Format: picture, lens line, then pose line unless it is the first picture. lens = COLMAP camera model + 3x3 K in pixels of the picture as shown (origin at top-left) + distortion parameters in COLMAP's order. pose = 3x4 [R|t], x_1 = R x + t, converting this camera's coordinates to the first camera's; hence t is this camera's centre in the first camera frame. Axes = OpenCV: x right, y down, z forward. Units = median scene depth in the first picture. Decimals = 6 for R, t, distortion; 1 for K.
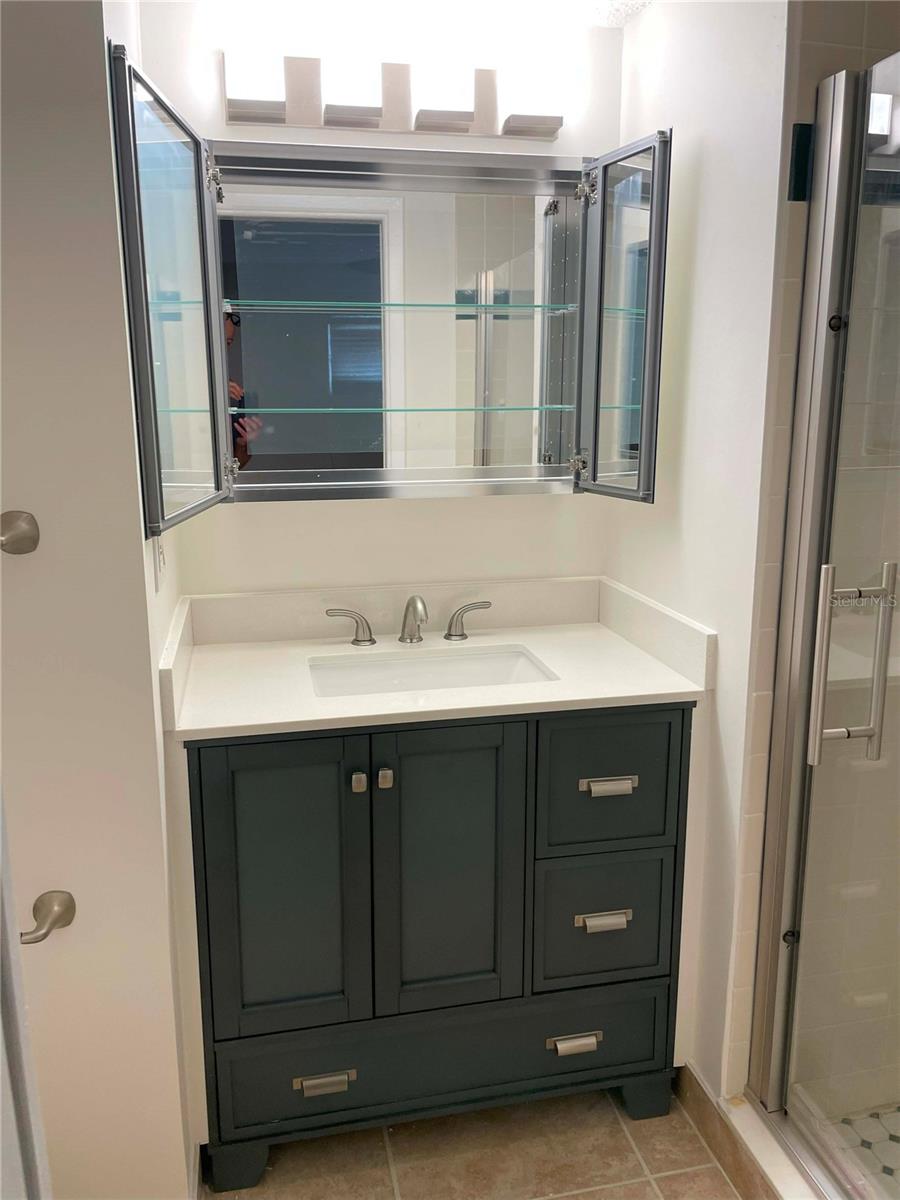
lens RADIAL K [[921.1, 0, 449.4], [0, 921.1, 592.1], [0, 0, 1]] dist [0.053616, -0.063302]
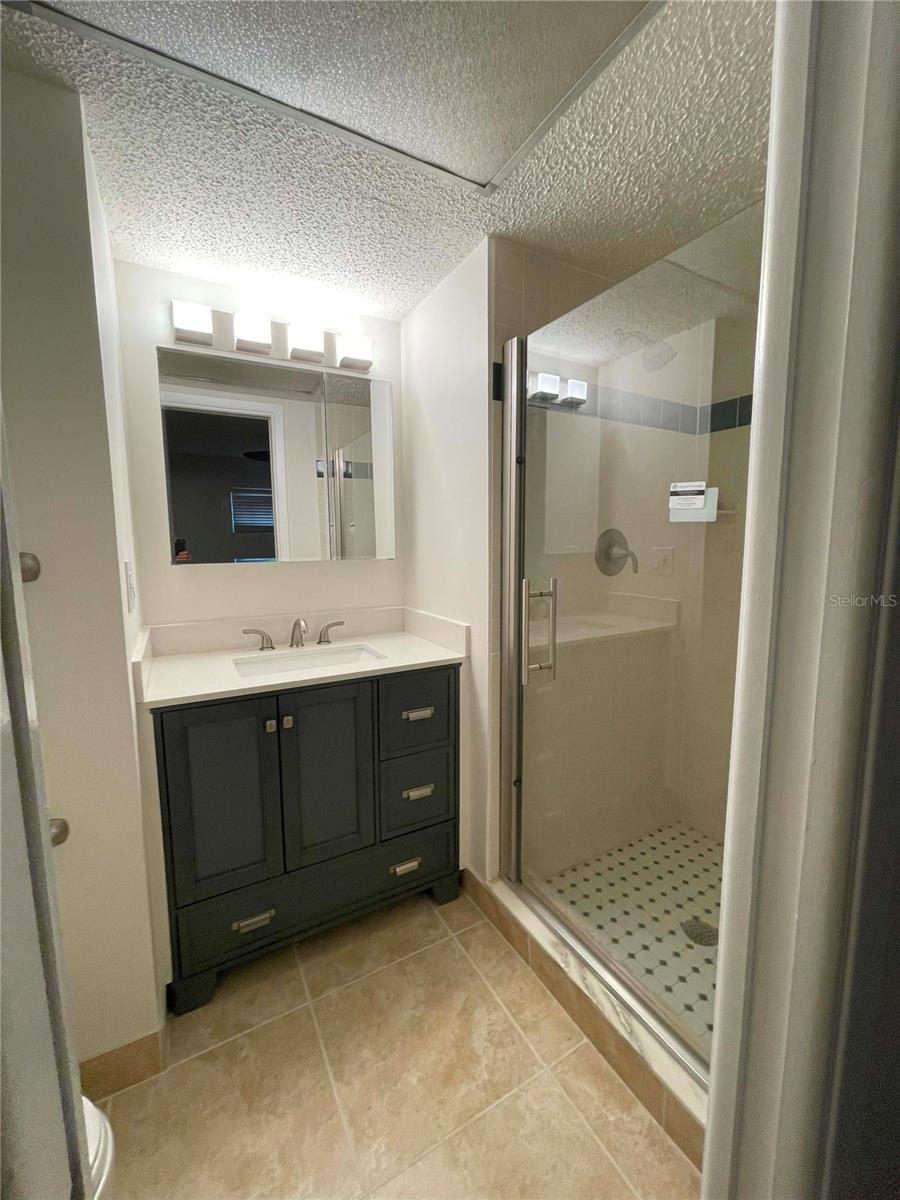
lens RADIAL K [[484.5, 0, 450.1], [0, 484.5, 604.2], [0, 0, 1]] dist [-0.002777, 0.000958]
pose [[0.954400, -0.036330, 0.296313, -0.038900], [0.063693, 0.994494, -0.083219, 0.078246], [-0.291658, 0.098298, 0.951458, 0.063886]]
